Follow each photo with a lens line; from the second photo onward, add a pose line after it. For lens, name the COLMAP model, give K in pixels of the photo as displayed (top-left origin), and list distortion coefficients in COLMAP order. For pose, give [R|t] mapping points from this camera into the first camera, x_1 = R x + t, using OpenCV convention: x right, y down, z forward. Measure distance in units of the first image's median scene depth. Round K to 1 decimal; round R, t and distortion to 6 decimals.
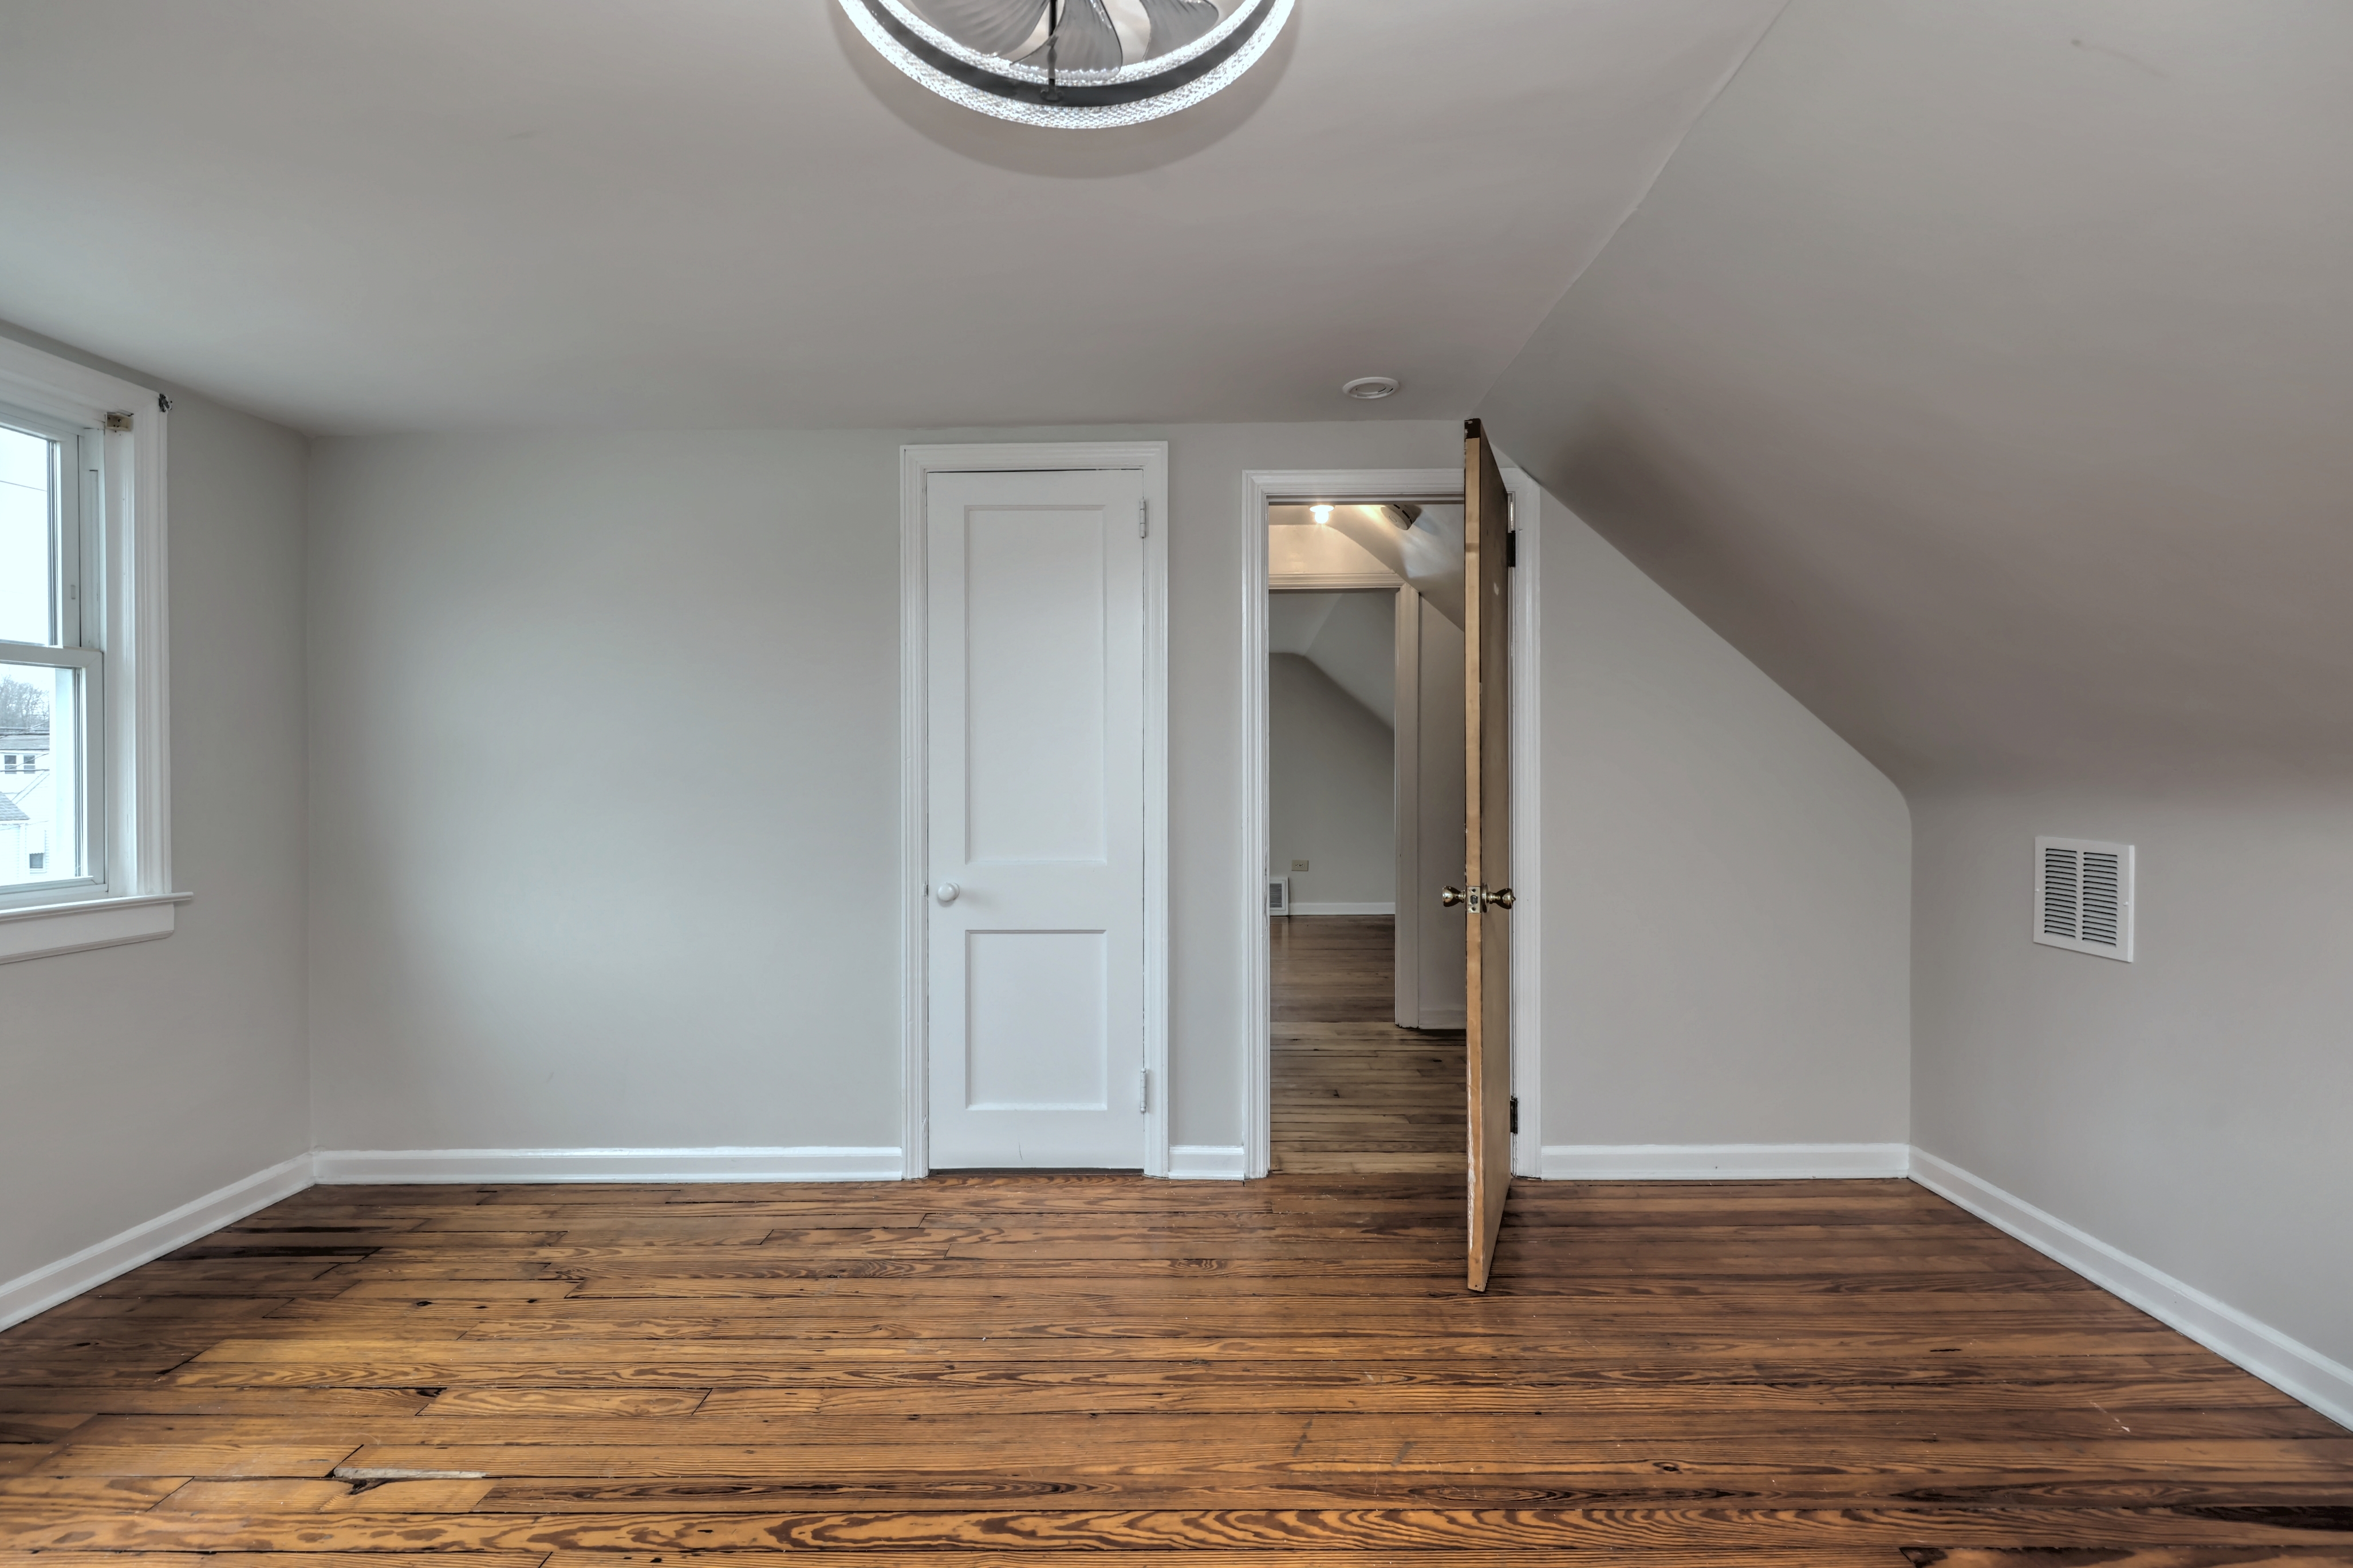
lens RADIAL K [[1034.4, 0, 1183.1], [0, 1034.4, 781.1], [0, 0, 1]] dist [0.020426, -0.008426]
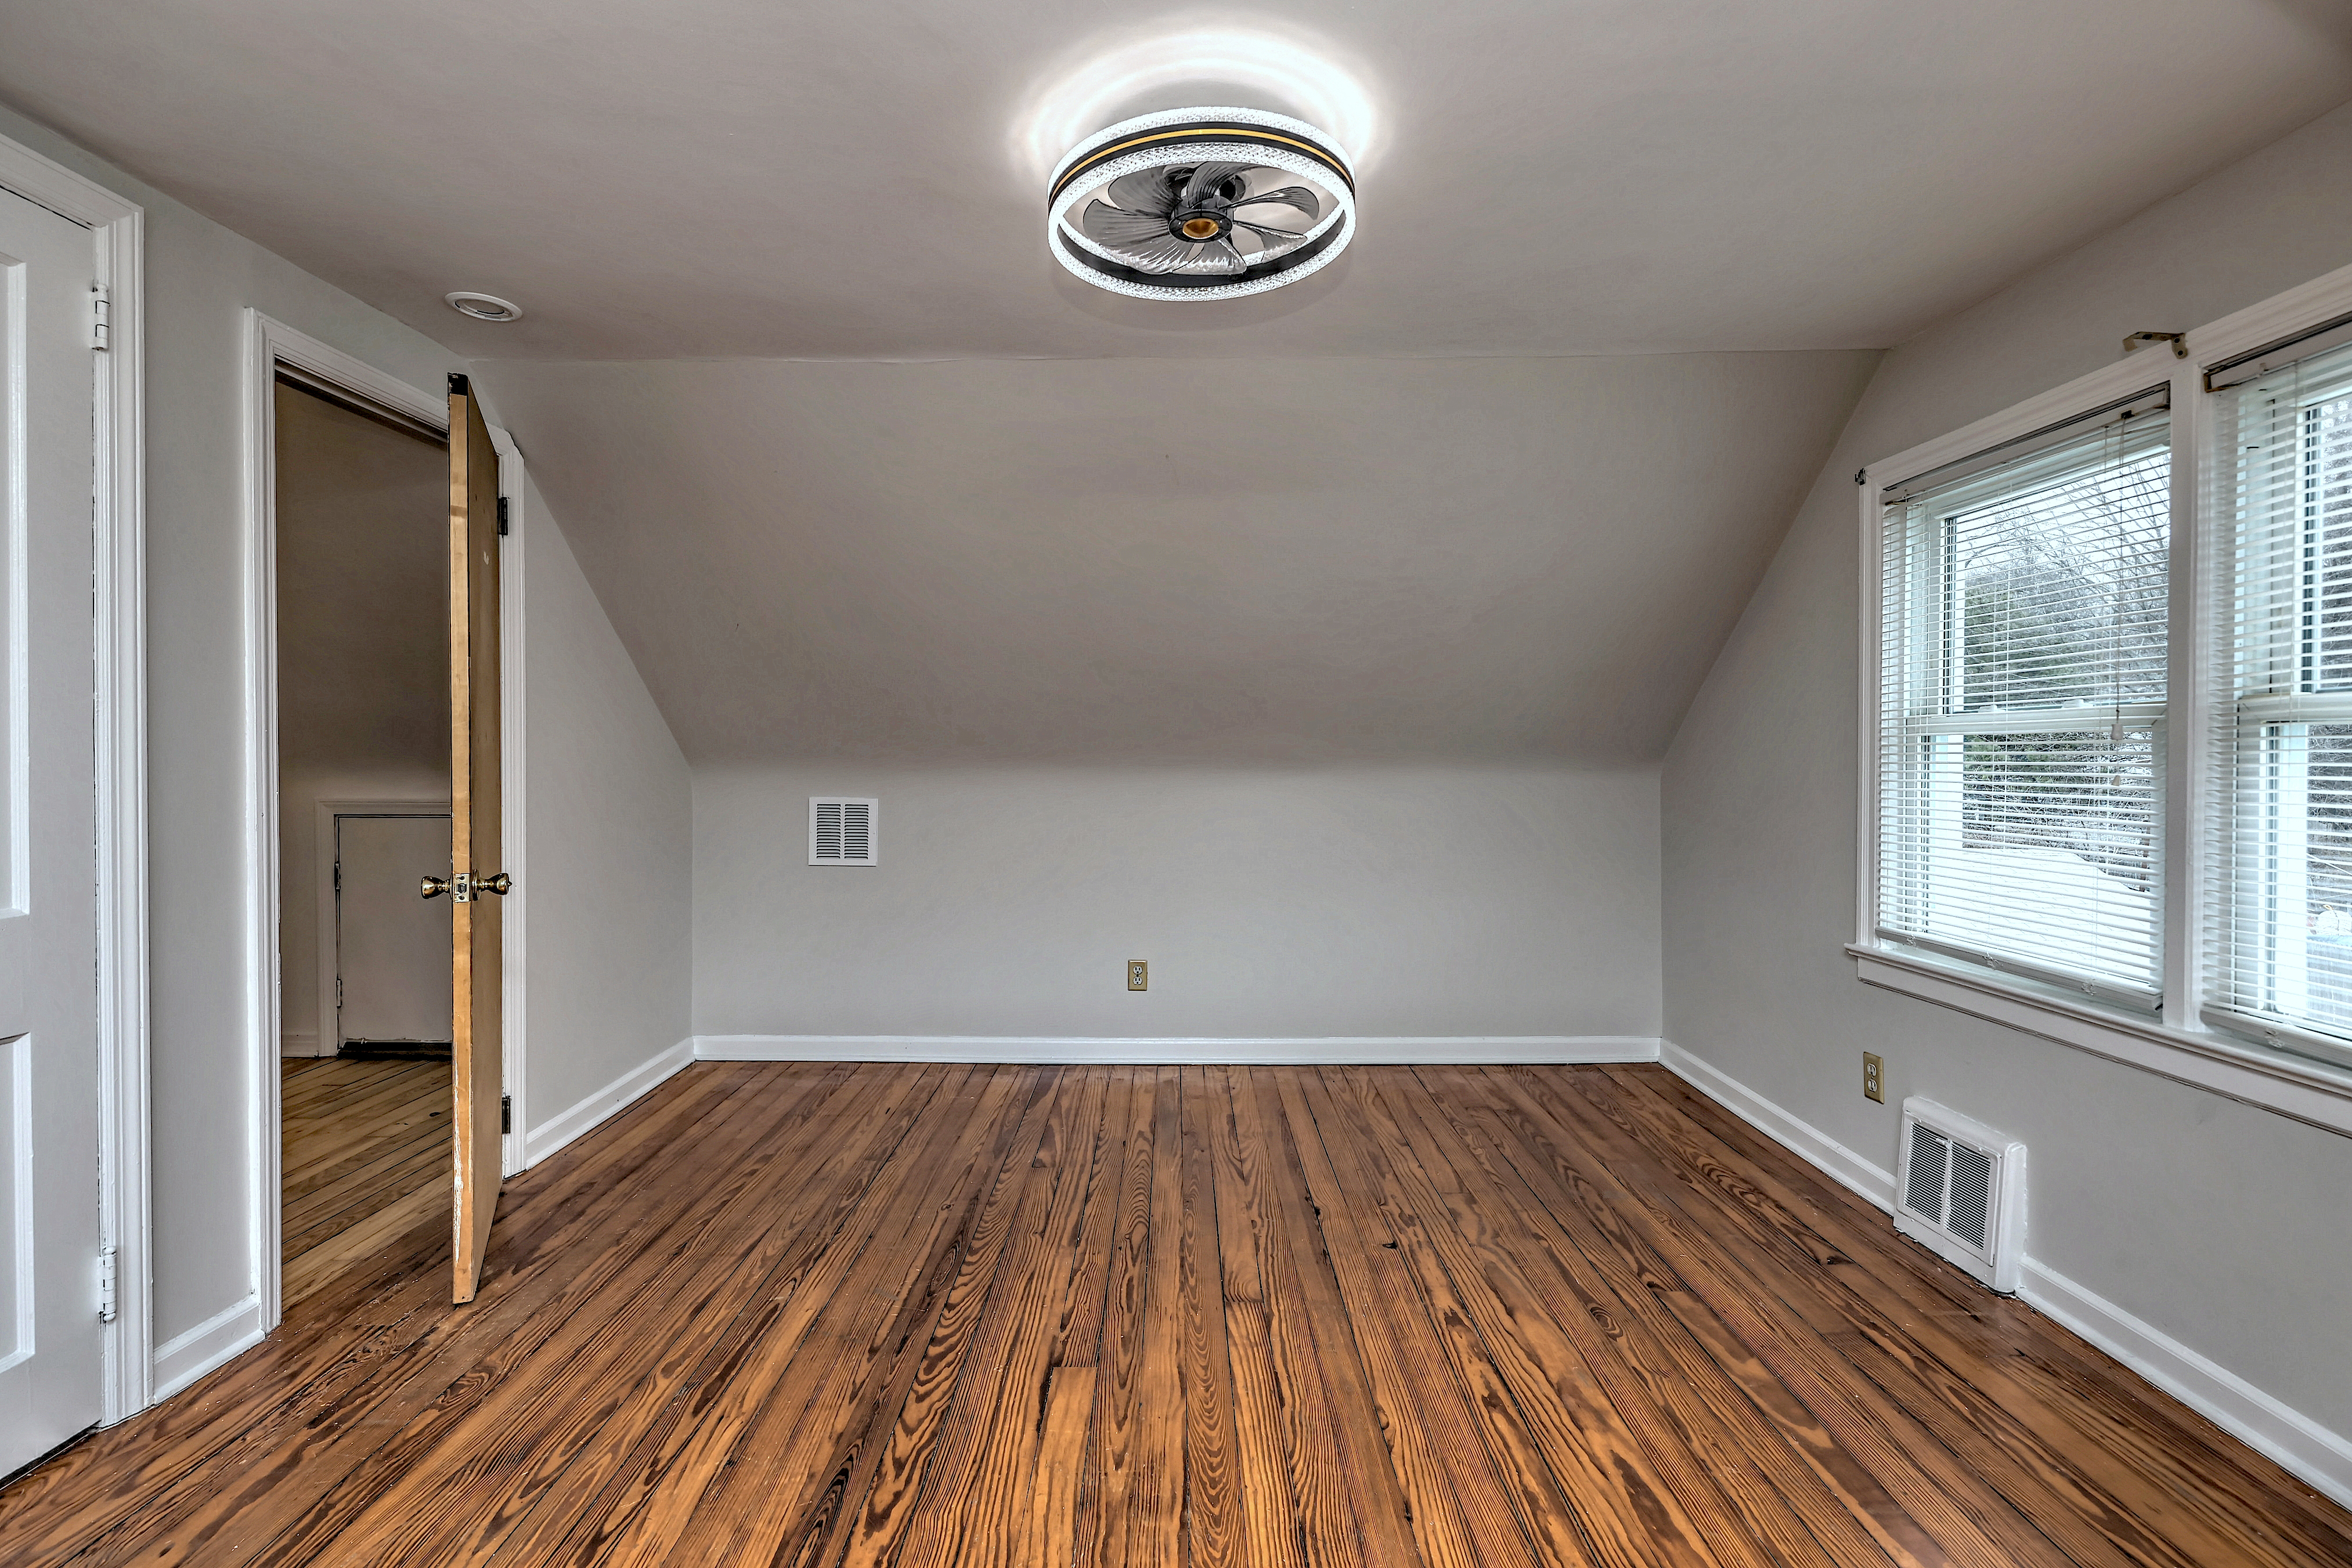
lens RADIAL K [[1054.3, 0, 1142.8], [0, 1054.3, 771.4], [0, 0, 1]] dist [0.024241, -0.009317]
pose [[0.022685, -0.007749, 0.999713, -0.777942], [0.003481, 0.999965, 0.007672, 0.003854], [-0.999737, 0.003306, 0.022711, 0.484581]]
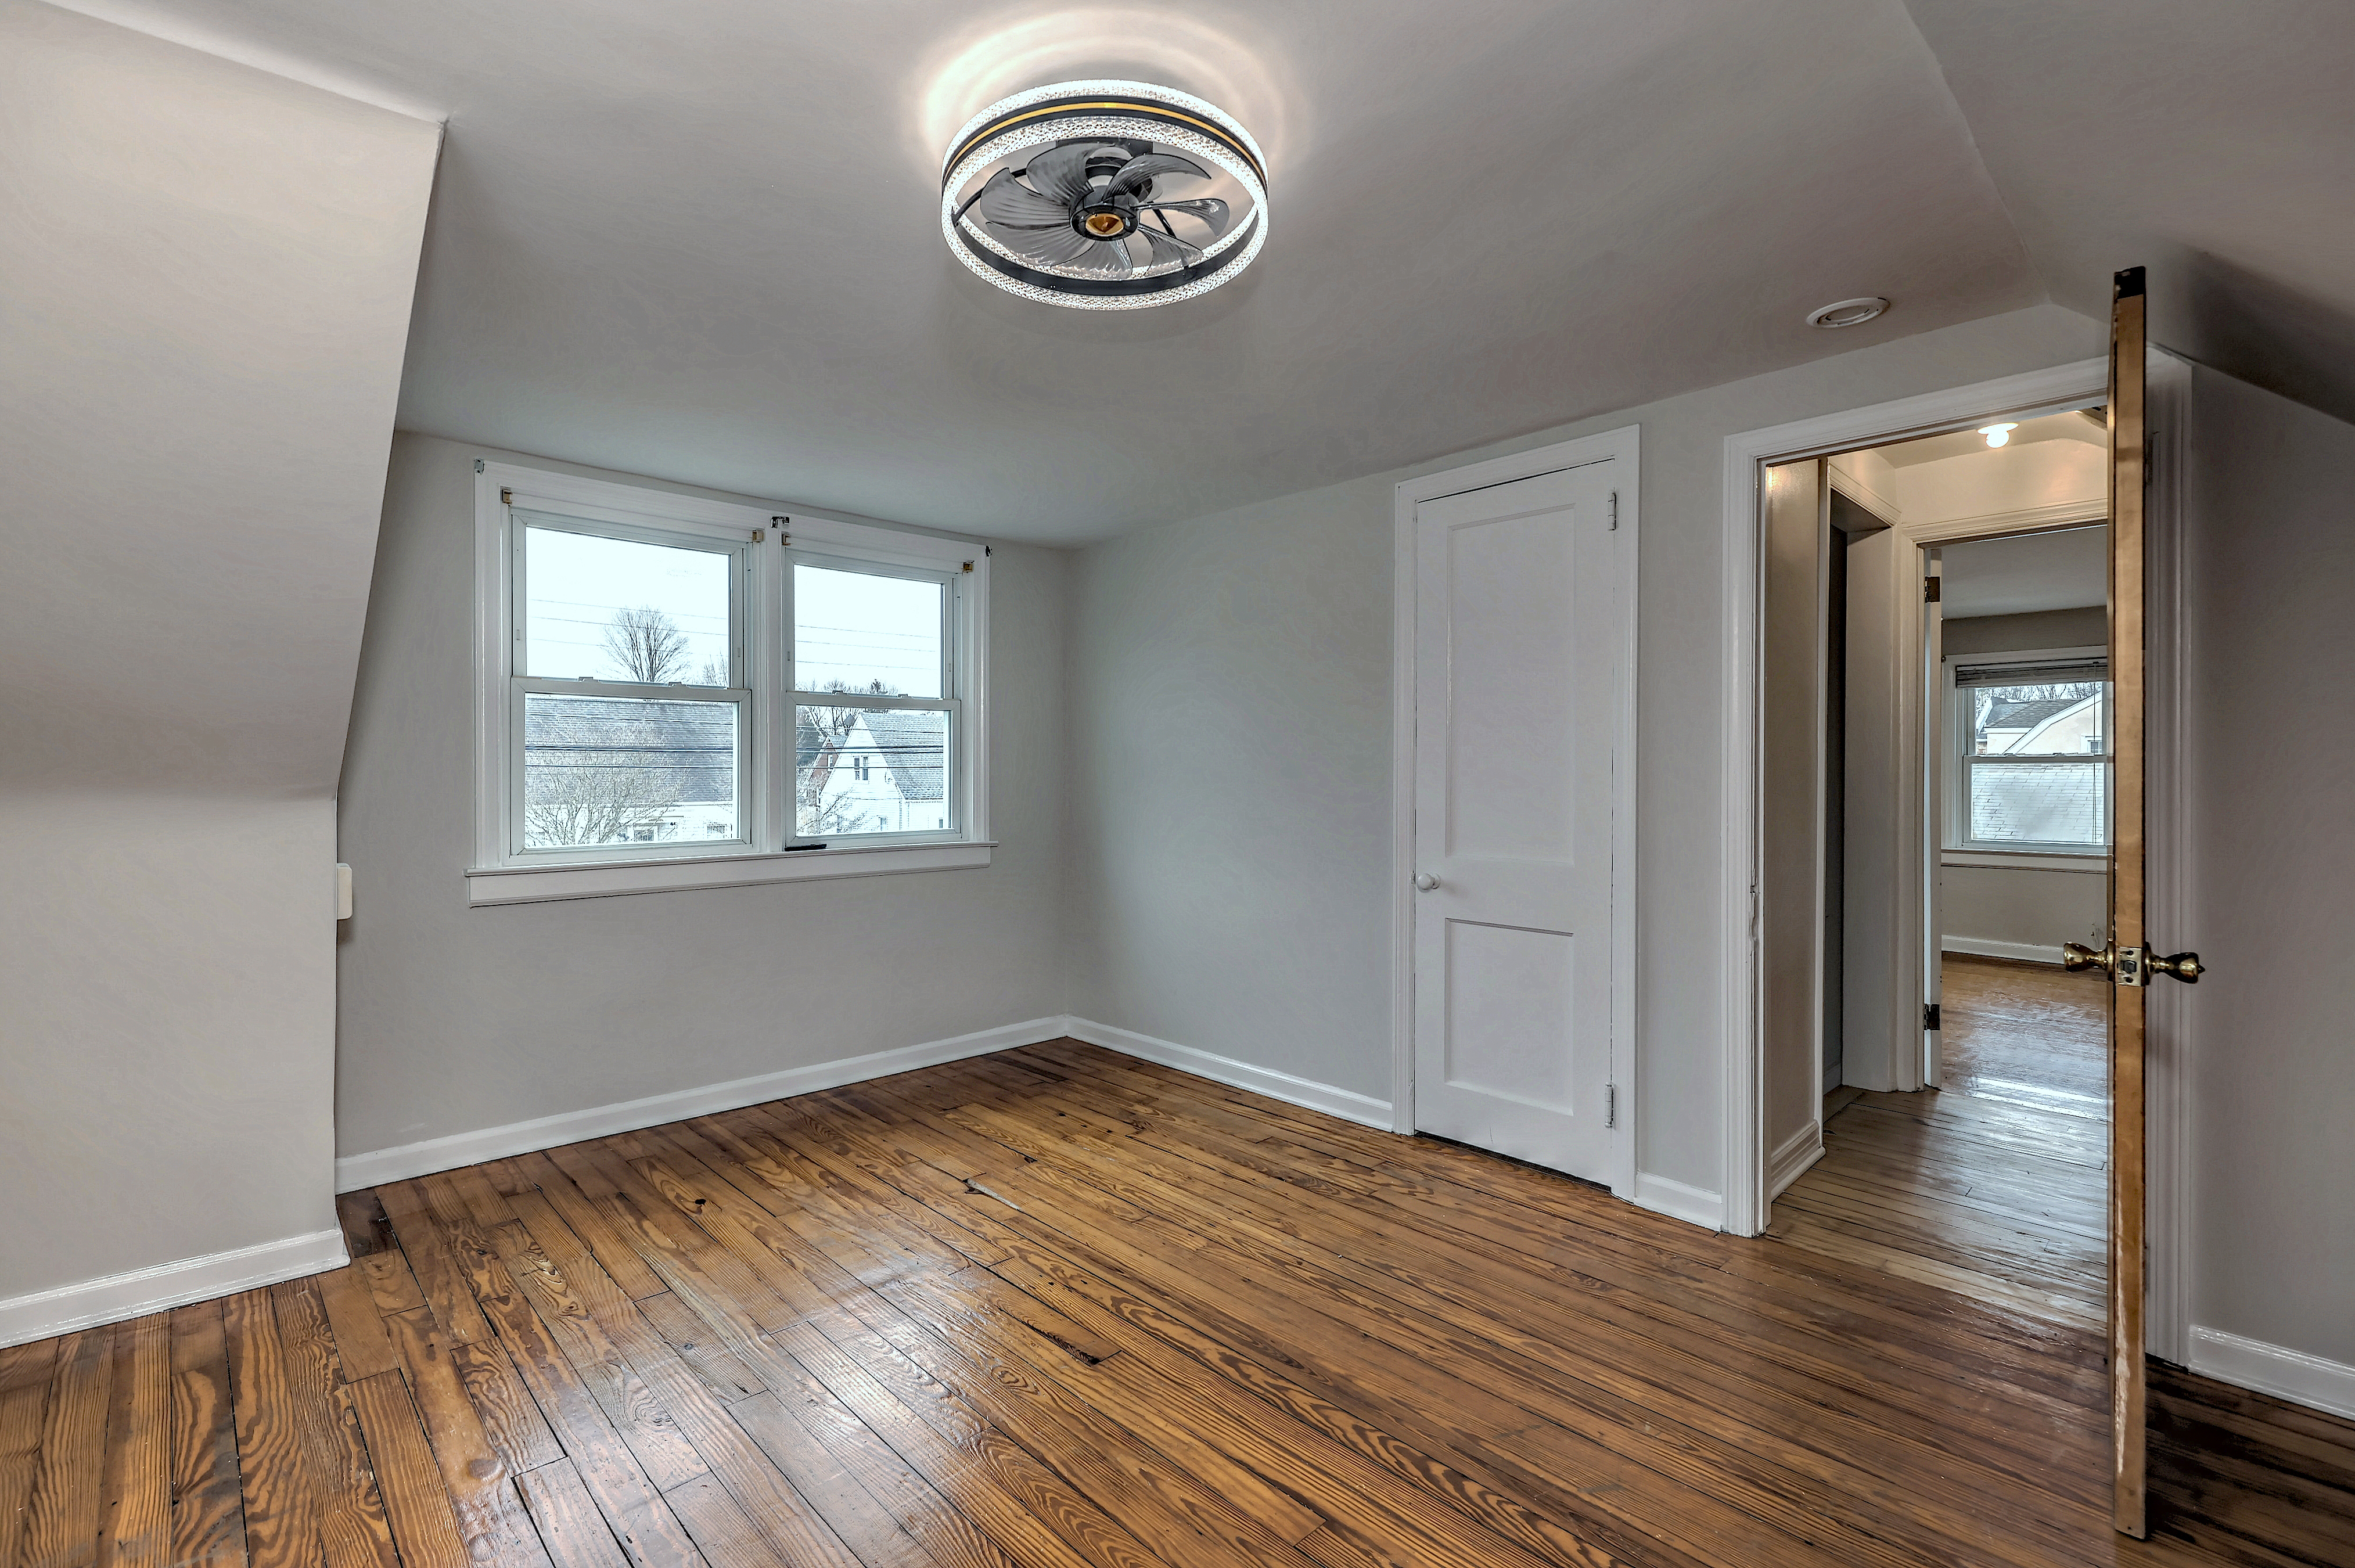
lens RADIAL K [[1055.8, 0, 1144.3], [0, 1055.8, 771.4], [0, 0, 1]] dist [0.024241, -0.009317]
pose [[0.687093, 0.006980, -0.726536, 0.464652], [-0.008491, 0.999963, 0.001576, -0.010366], [0.726520, 0.005086, 0.687126, 0.010806]]
